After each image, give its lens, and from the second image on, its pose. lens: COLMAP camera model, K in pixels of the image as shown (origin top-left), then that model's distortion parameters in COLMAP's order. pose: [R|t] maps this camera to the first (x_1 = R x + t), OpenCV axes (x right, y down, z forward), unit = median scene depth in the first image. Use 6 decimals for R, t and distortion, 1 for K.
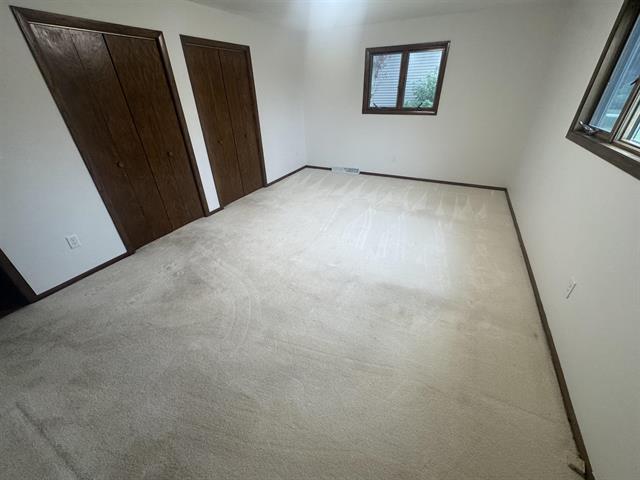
lens RADIAL K [[254.7, 0, 319.9], [0, 254.7, 237.9], [0, 0, 1]] dist [-0.003647, -0.000196]
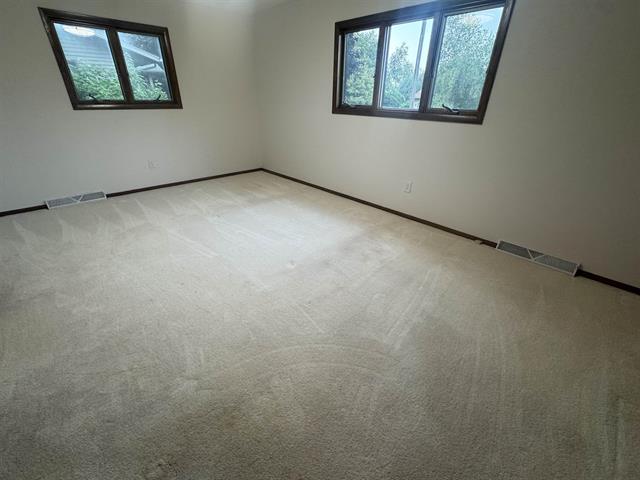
lens RADIAL K [[277.7, 0, 319.6], [0, 277.7, 241.4], [0, 0, 1]] dist [-0.018798, -0.000400]
pose [[0.308301, -0.407103, 0.859778, -0.442138], [0.451696, 0.858066, 0.244322, -0.098353], [-0.837210, 0.313034, 0.448430, 0.310295]]
